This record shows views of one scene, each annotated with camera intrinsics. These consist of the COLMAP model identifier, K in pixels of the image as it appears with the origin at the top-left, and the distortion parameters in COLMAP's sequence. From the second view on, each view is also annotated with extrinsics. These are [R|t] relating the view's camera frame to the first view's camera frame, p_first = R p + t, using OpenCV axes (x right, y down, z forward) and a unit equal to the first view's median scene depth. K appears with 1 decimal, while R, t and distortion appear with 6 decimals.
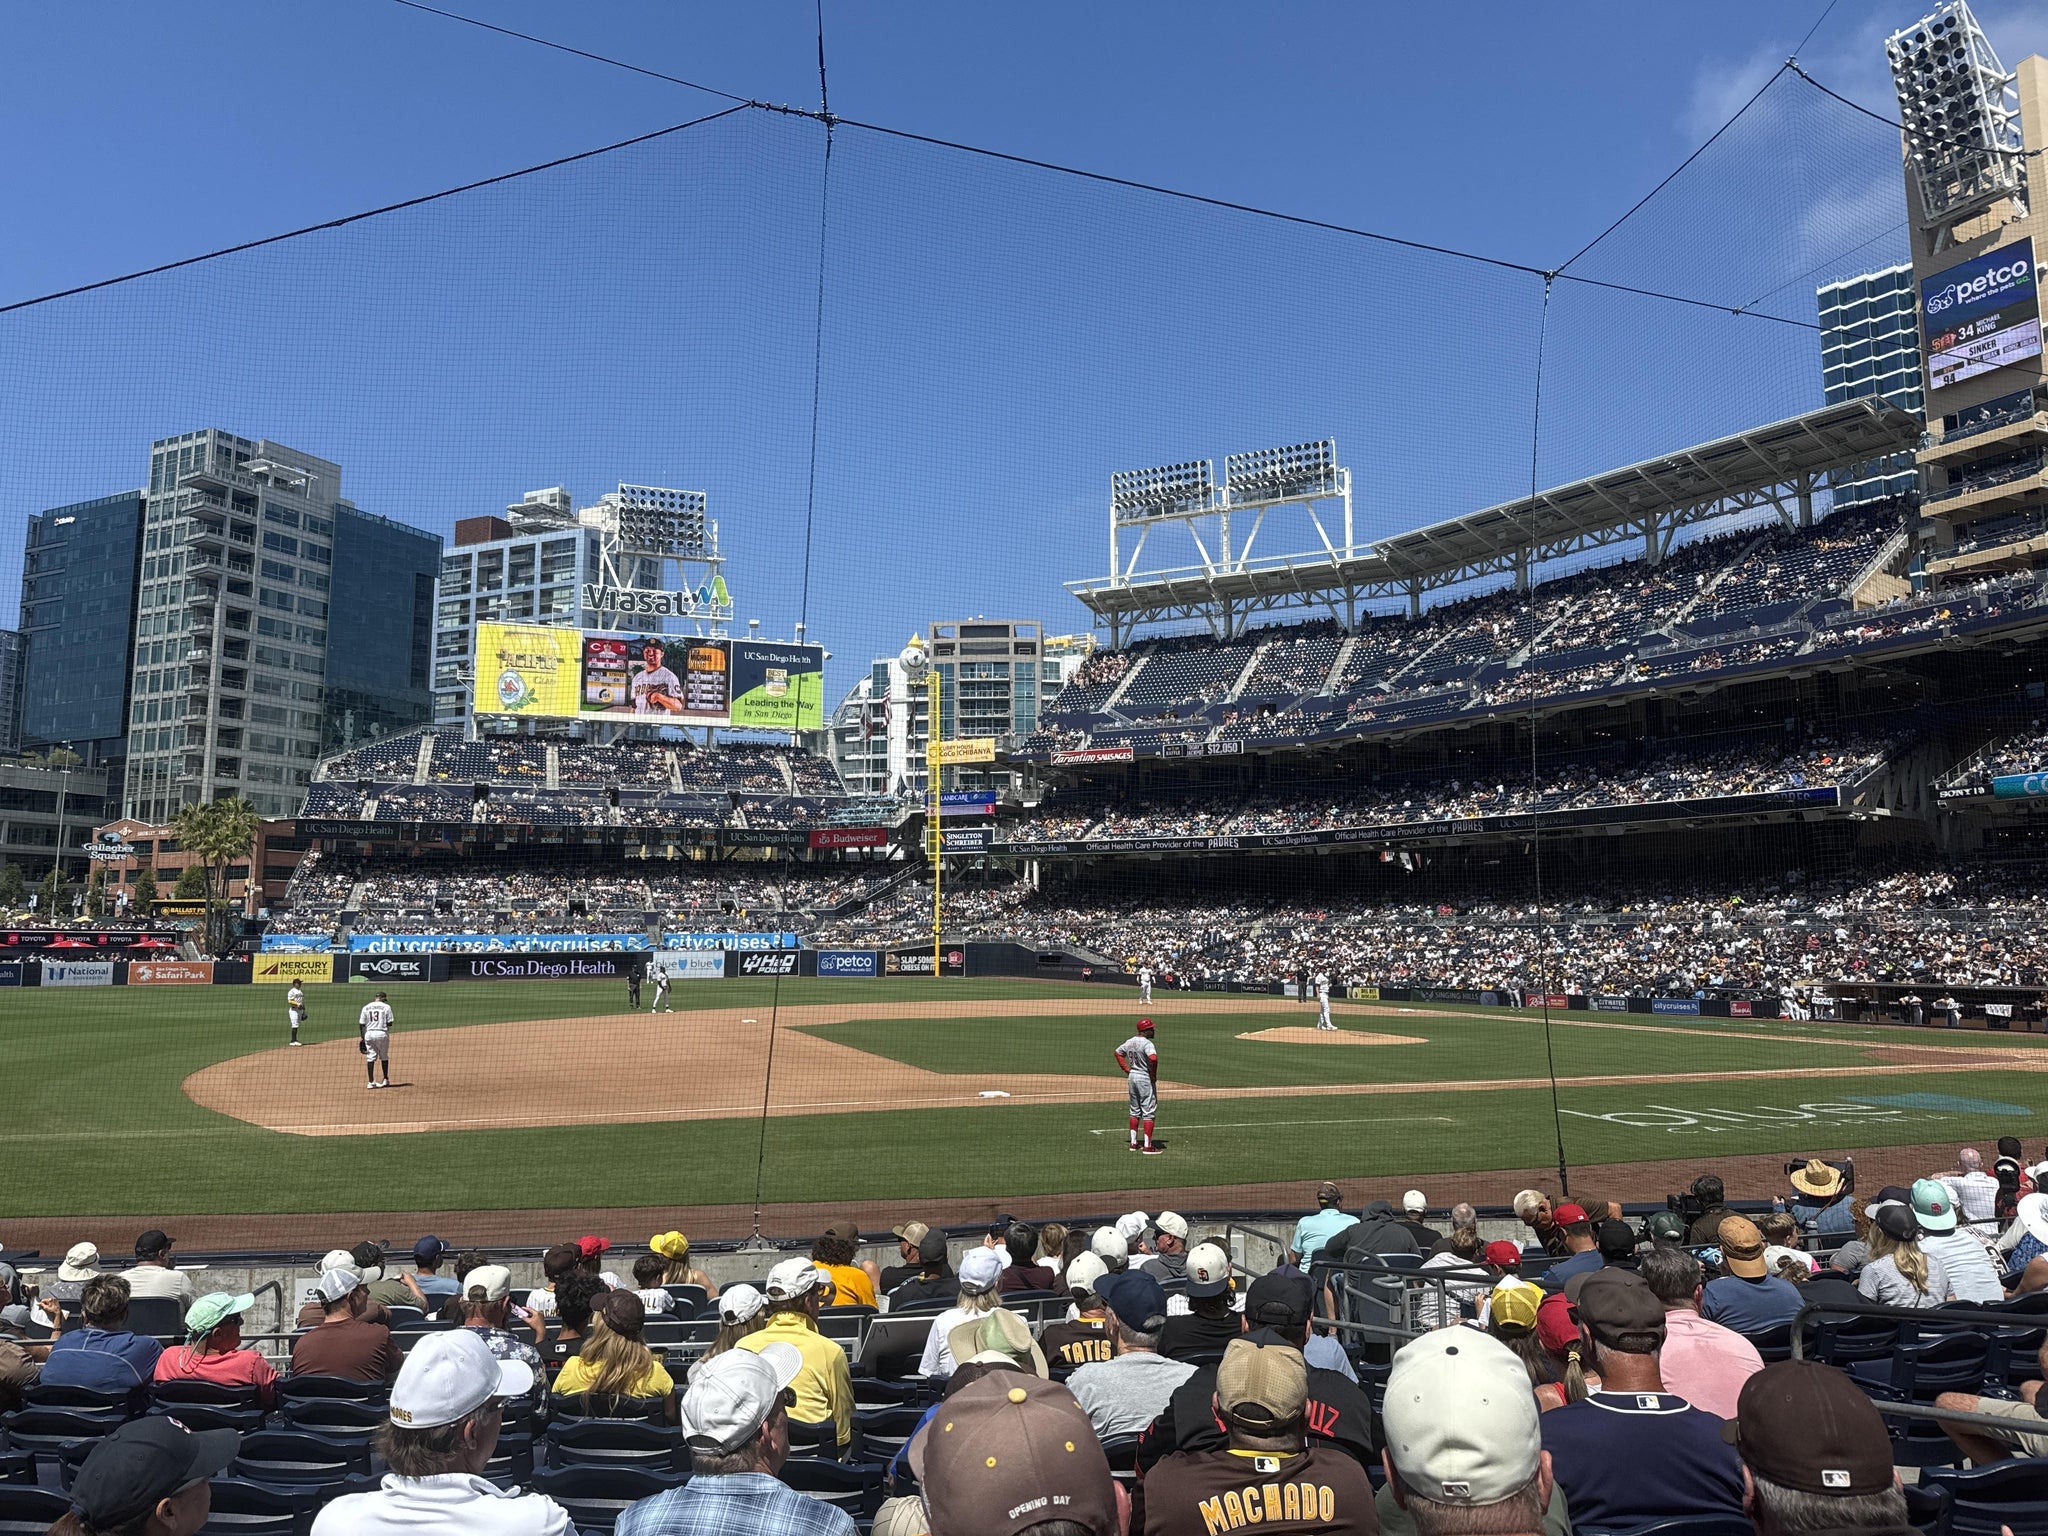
lens RADIAL K [[1430.8, 0, 1018.2], [0, 1430.8, 769.5], [0, 0, 1]] dist [0.093527, -0.112797]
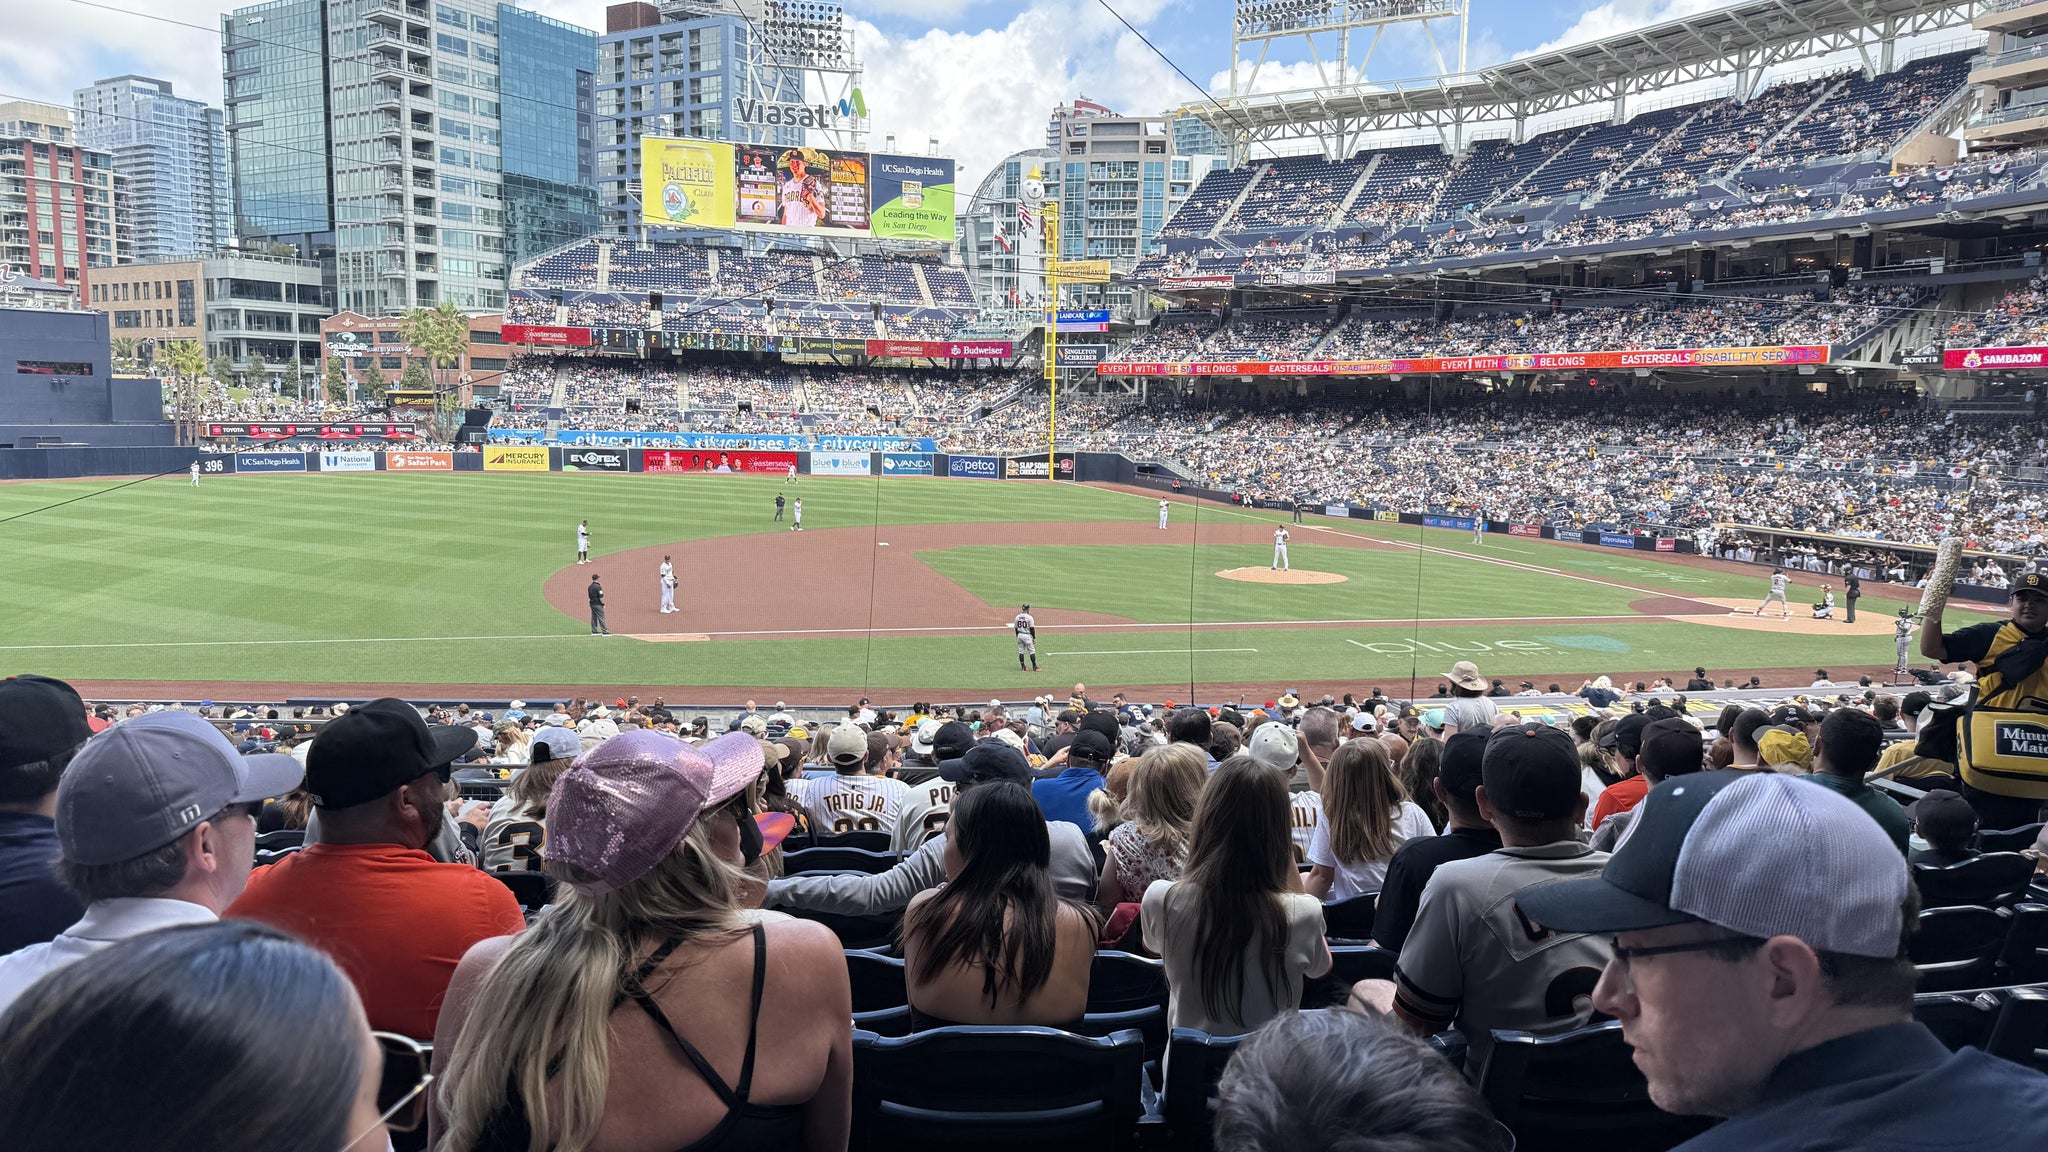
lens RADIAL K [[1431.1, 0, 1037.9], [0, 1431.1, 599.6], [0, 0, 1]] dist [0.063469, -0.080439]
pose [[0.995912, 0.031184, -0.084776, 0.028336], [-0.009190, 0.968628, 0.248346, -0.040819], [0.089860, -0.246552, 0.964955, -0.112577]]
